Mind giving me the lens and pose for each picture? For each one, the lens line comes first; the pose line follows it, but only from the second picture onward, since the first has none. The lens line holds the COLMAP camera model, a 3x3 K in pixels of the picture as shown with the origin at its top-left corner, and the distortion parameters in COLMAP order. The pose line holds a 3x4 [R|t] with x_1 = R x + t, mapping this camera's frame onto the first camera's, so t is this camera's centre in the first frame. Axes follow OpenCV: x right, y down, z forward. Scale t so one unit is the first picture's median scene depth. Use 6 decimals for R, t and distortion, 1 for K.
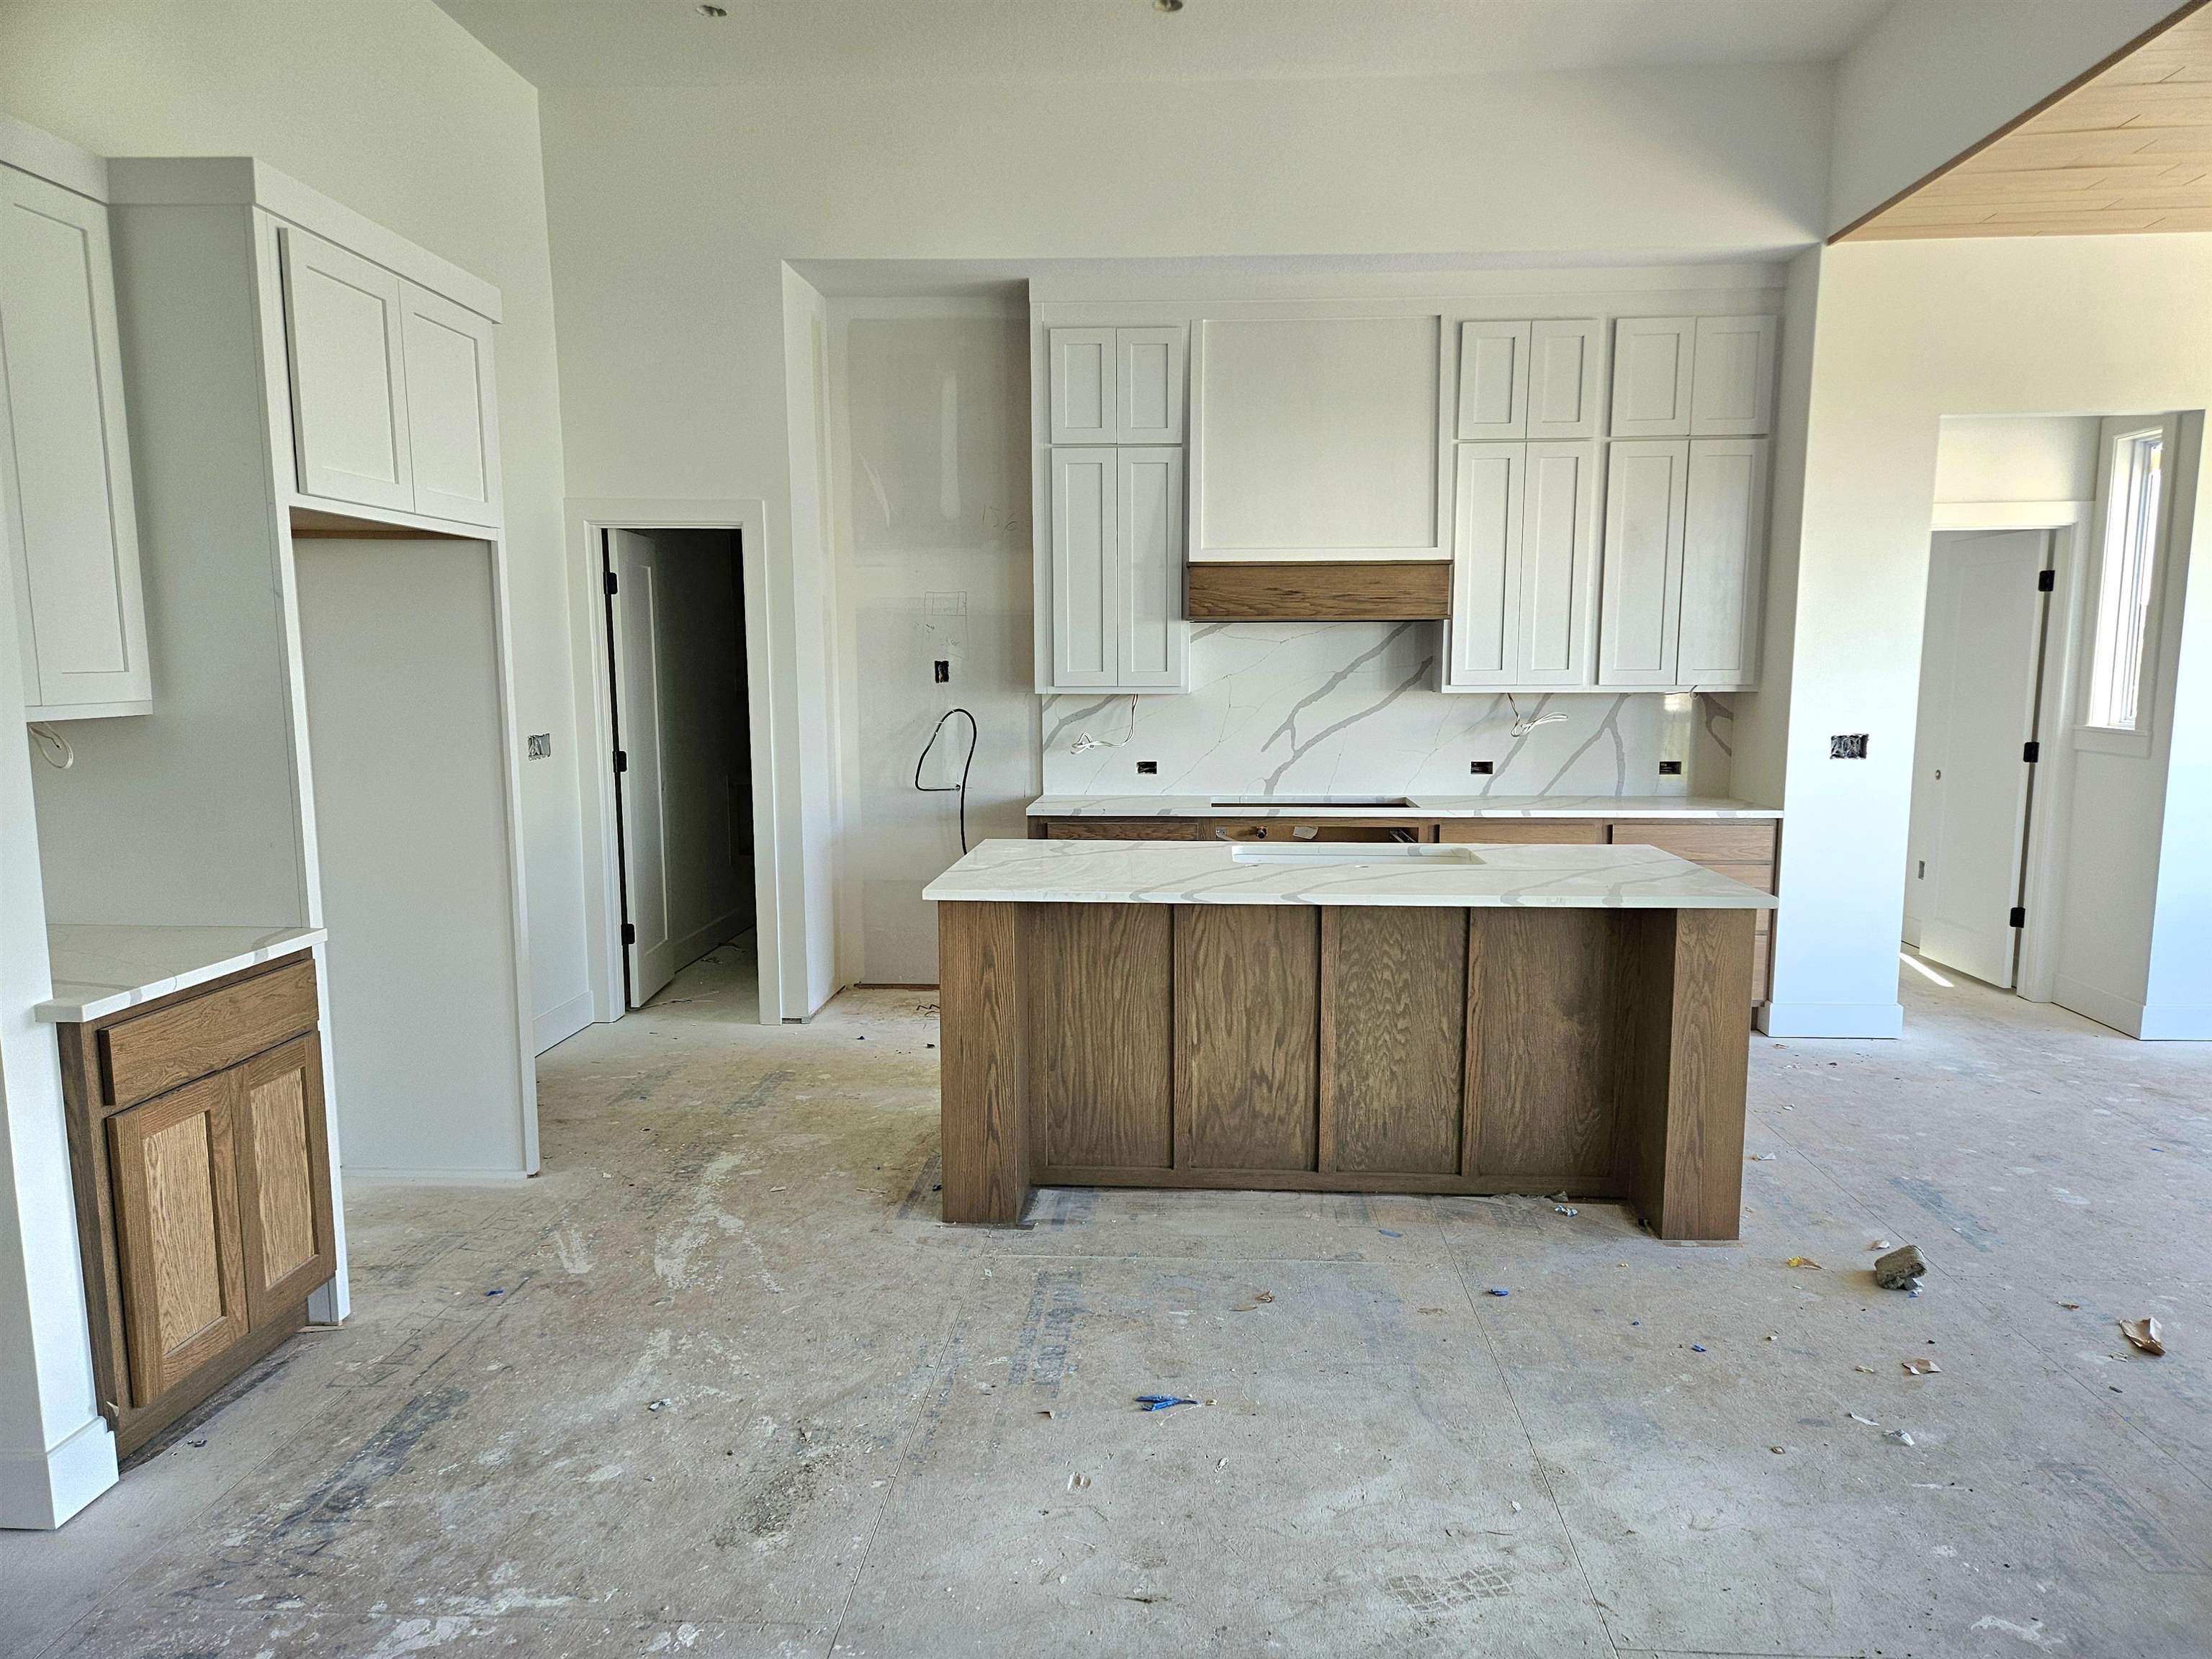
lens RADIAL K [[1489.1, 0, 1129.0], [0, 1489.1, 847.9], [0, 0, 1]] dist [0.075446, -0.066102]
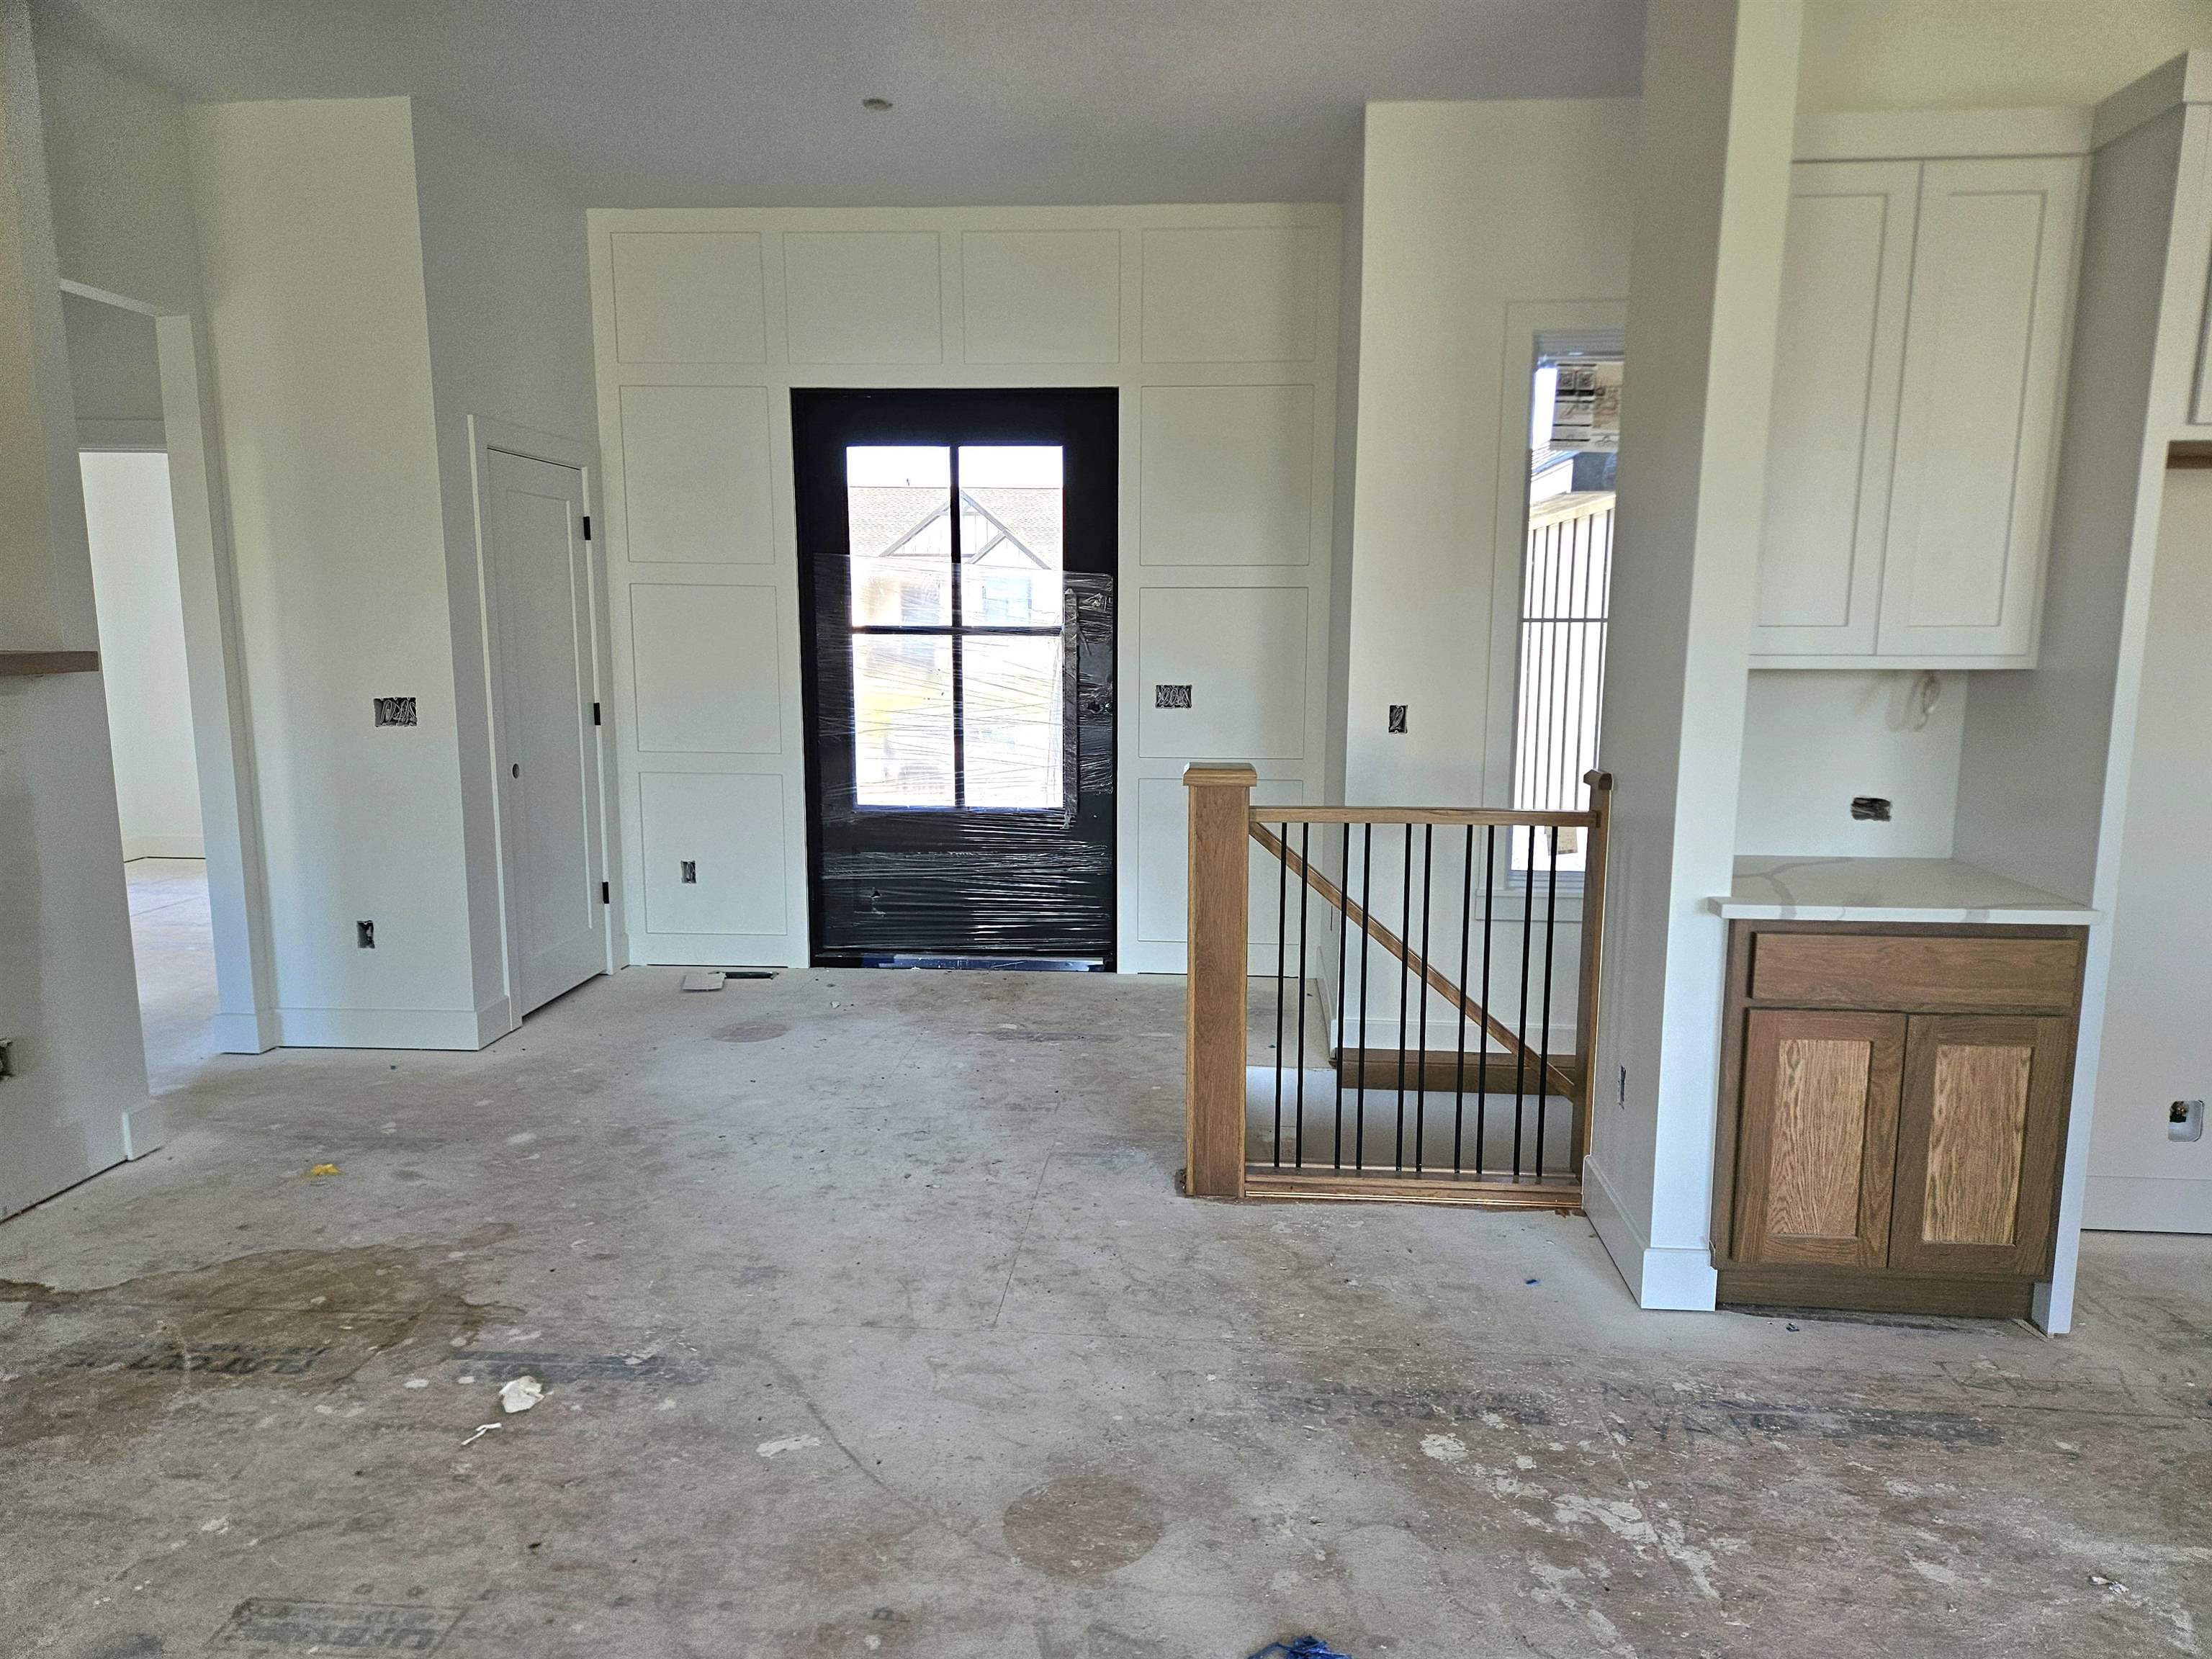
lens RADIAL K [[1489.1, 0, 1129.0], [0, 1489.1, 847.9], [0, 0, 1]] dist [0.075446, -0.066102]
pose [[-0.018095, 0.155953, -0.987599, 0.291130], [-0.136247, 0.978162, 0.156959, -0.037302], [0.990510, 0.137397, 0.003548, 0.325248]]
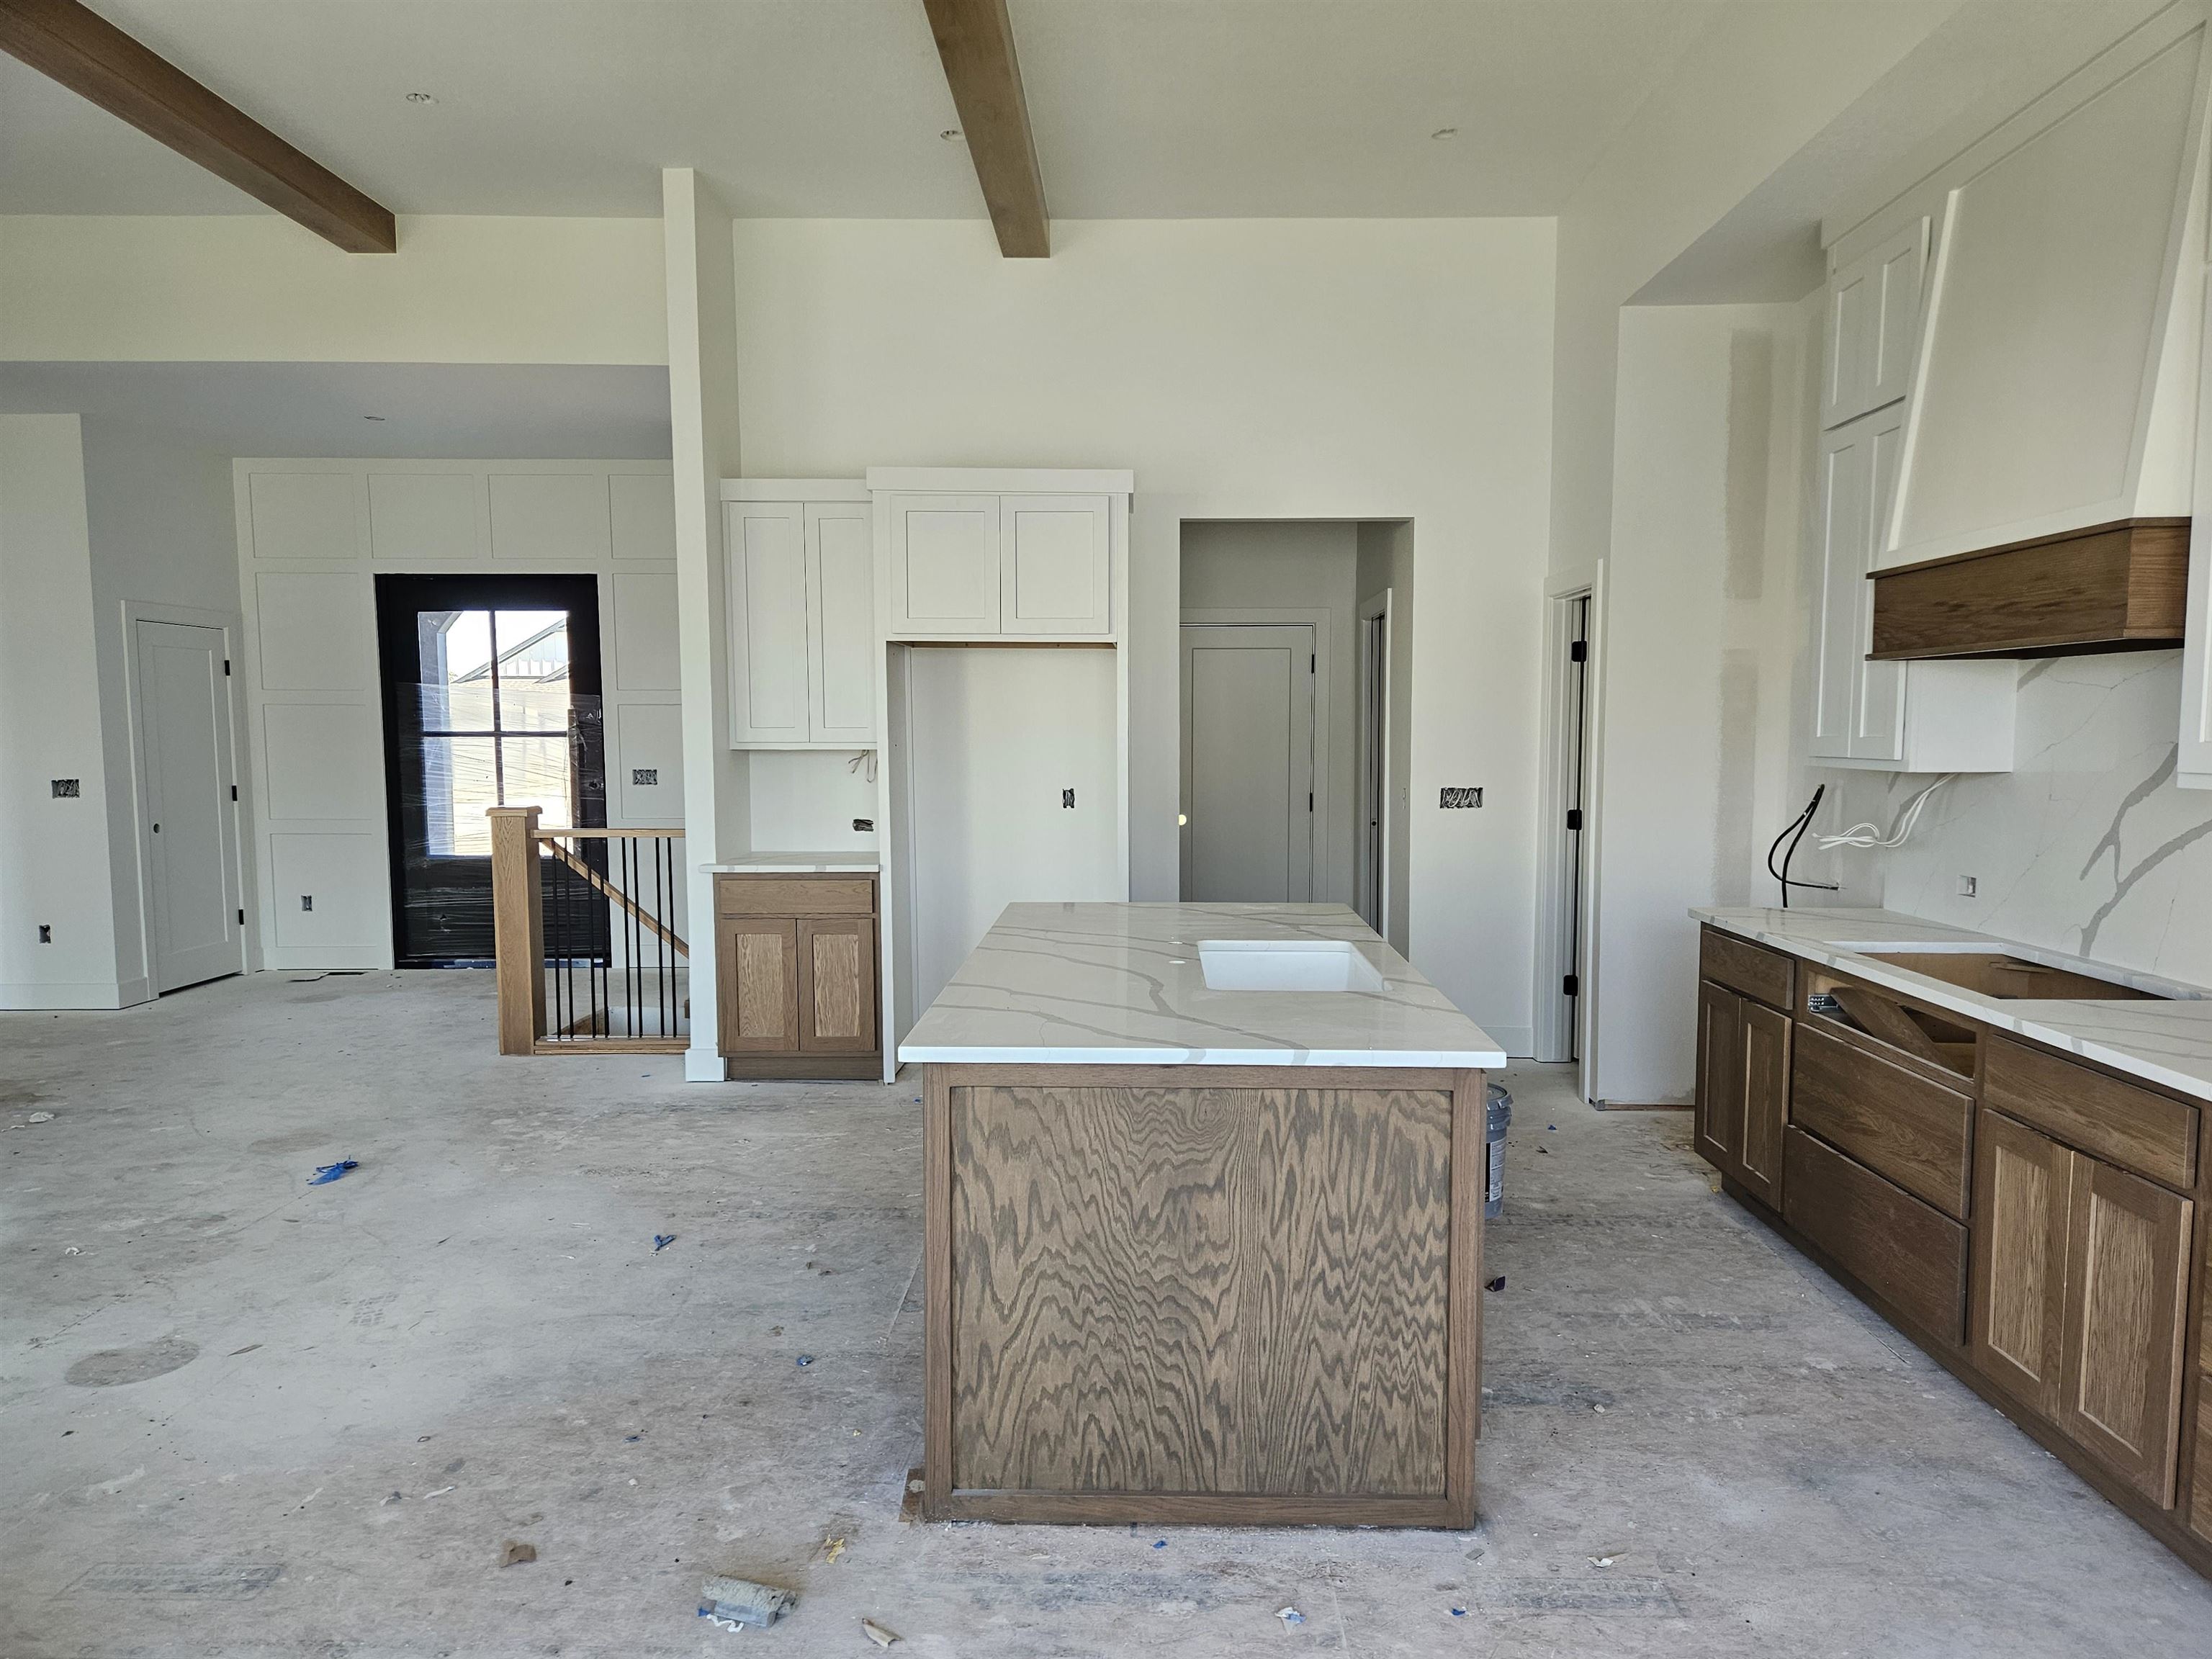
lens RADIAL K [[1478.2, 0, 1129.0], [0, 1478.2, 855.9], [0, 0, 1]] dist [0.069323, -0.063617]
pose [[0.042914, 0.089496, -0.995062, 1.006272], [-0.128480, 0.988204, 0.083338, -0.115962], [0.990783, 0.124269, 0.053906, 0.941816]]
